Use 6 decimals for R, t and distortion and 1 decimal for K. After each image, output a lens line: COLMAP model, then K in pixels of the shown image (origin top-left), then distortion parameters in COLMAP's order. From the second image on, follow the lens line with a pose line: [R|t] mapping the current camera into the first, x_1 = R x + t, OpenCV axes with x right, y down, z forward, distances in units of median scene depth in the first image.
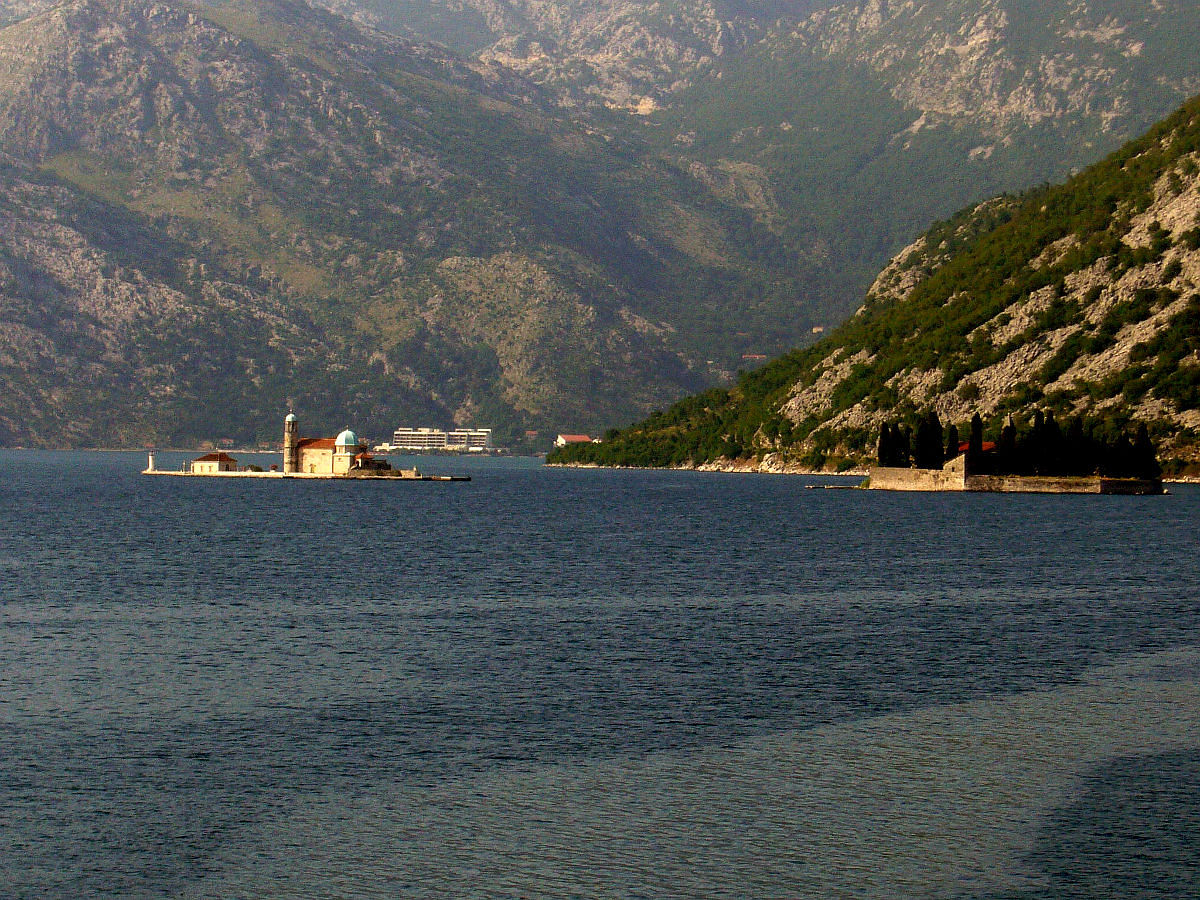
lens RADIAL K [[5000.0, 0, 600.0], [0, 5000.0, 450.0], [0, 0, 1]] dist [0.446819, -14.289656]
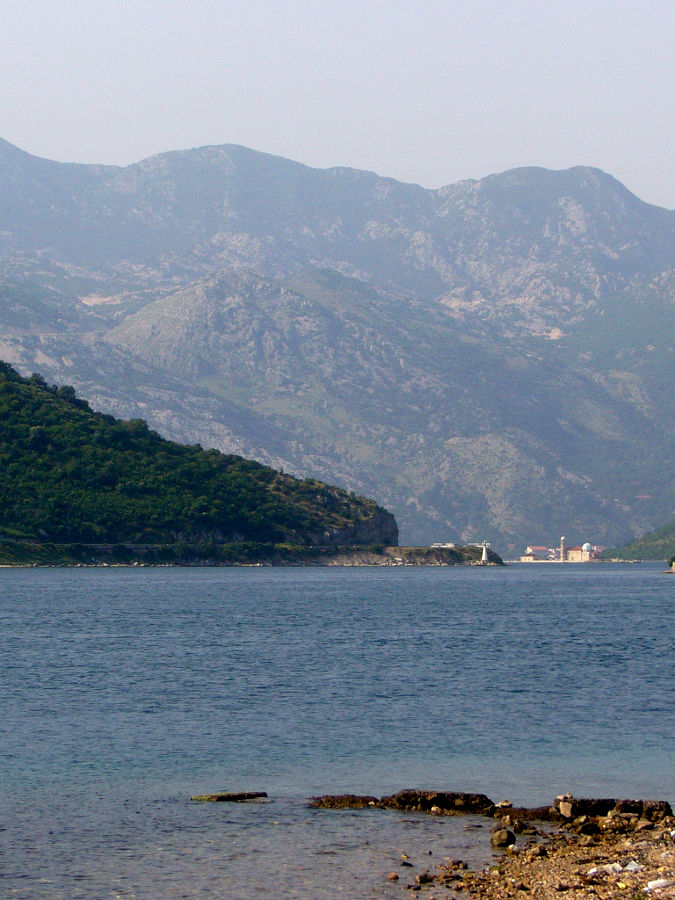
lens RADIAL K [[3750.0, 0, 337.5], [0, 3750.0, 450.0], [0, 0, 1]] dist [0.446819, -14.289656]
pose [[0.999380, -0.015305, -0.031703, -0.027425], [0.014367, 0.999458, -0.029604, 0.000778], [0.032139, 0.029130, 0.999059, -0.201982]]
